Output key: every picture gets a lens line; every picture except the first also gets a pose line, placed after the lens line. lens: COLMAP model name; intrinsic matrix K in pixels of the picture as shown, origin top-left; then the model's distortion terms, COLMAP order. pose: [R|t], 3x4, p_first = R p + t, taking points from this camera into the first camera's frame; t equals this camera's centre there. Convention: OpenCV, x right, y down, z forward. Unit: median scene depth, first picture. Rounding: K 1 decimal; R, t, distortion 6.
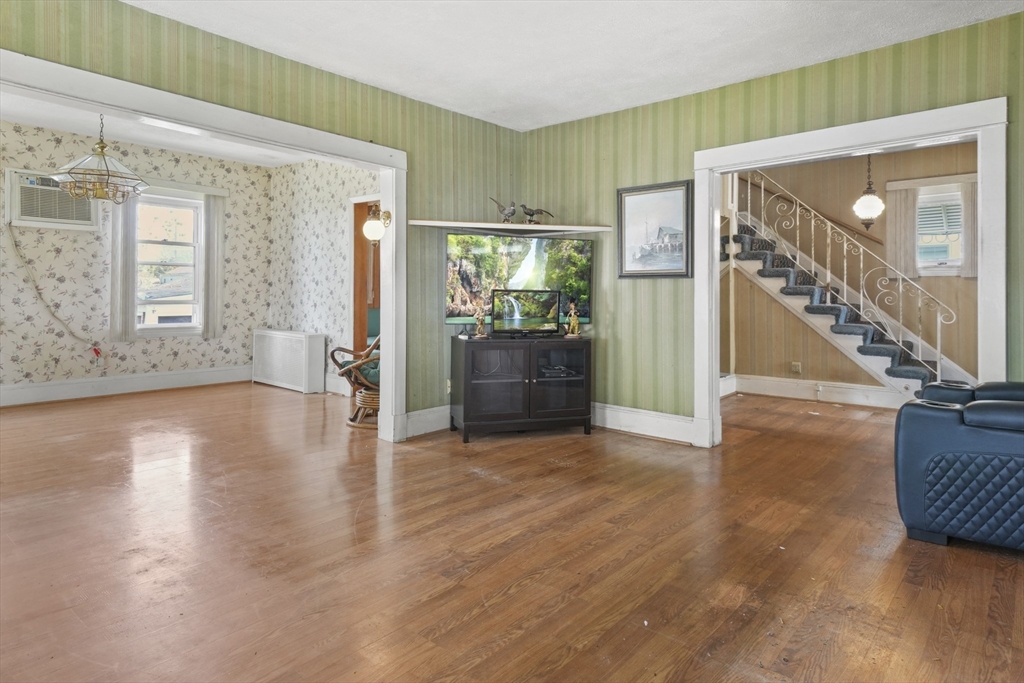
lens RADIAL K [[591.2, 0, 505.9], [0, 591.2, 292.2], [0, 0, 1]] dist [0.001967, -0.000580]
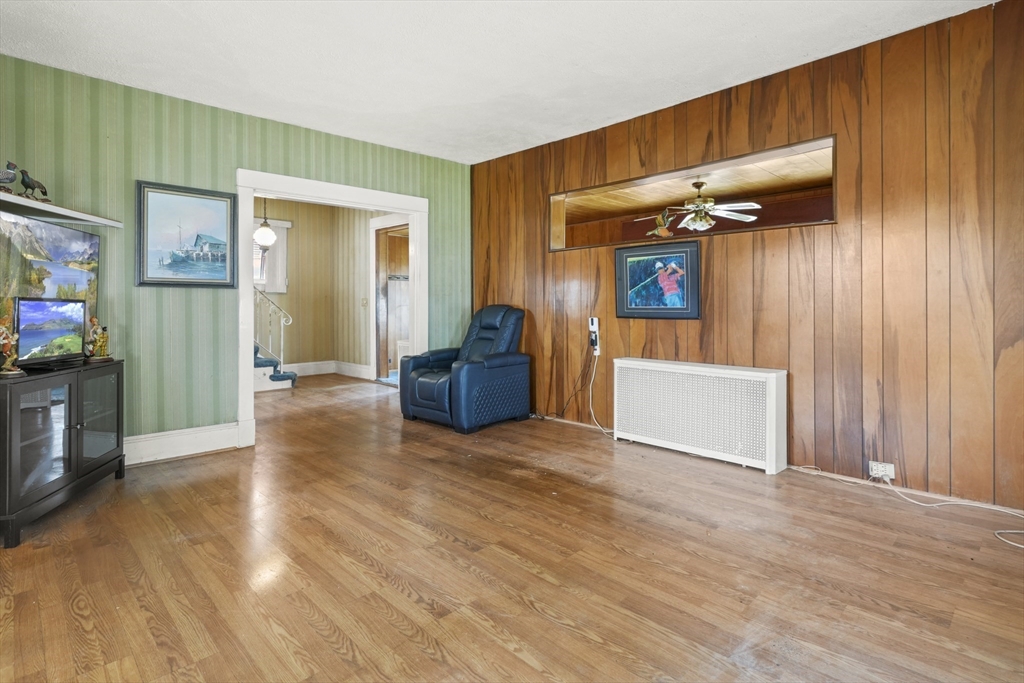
lens RADIAL K [[512.5, 0, 525.3], [0, 512.5, 309.4], [0, 0, 1]] dist [-0.008749, -0.001221]
pose [[0.065084, -0.009745, 0.997832, -0.552968], [-0.002366, 0.999948, 0.009920, 0.002252], [-0.997877, -0.003006, 0.065057, 0.433226]]
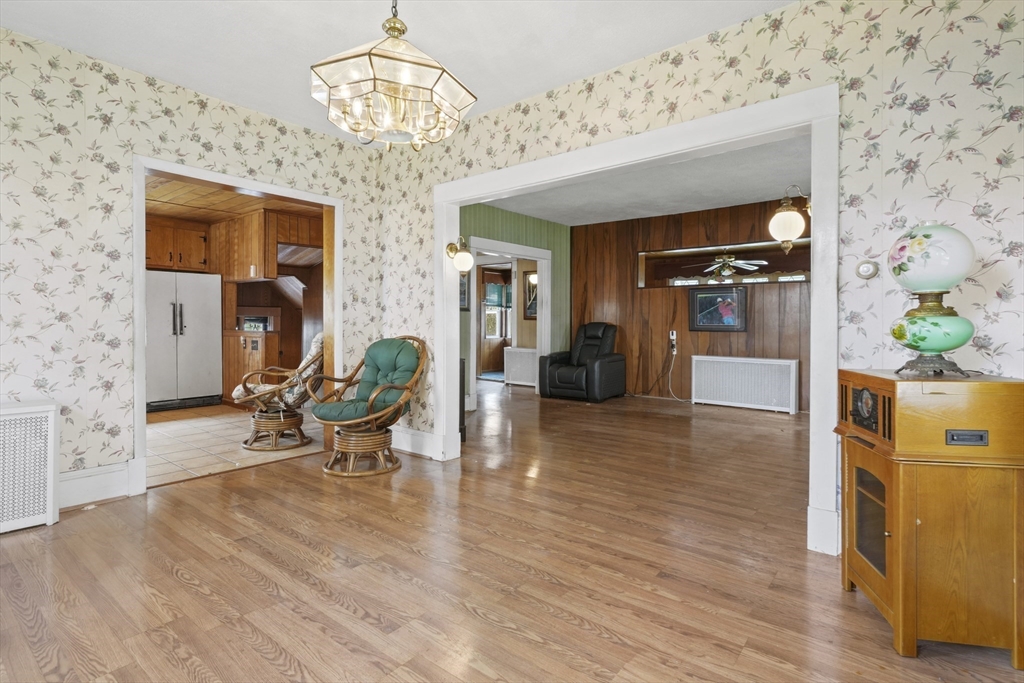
lens RADIAL K [[512.5, 0, 510.7], [0, 512.5, 331.8], [0, 0, 1]] dist [-0.008749, -0.001221]
pose [[-0.048735, -0.018735, 0.998636, -1.119165], [-0.010736, 0.999776, 0.018232, 0.006093], [-0.998754, -0.009833, -0.048925, 0.942883]]
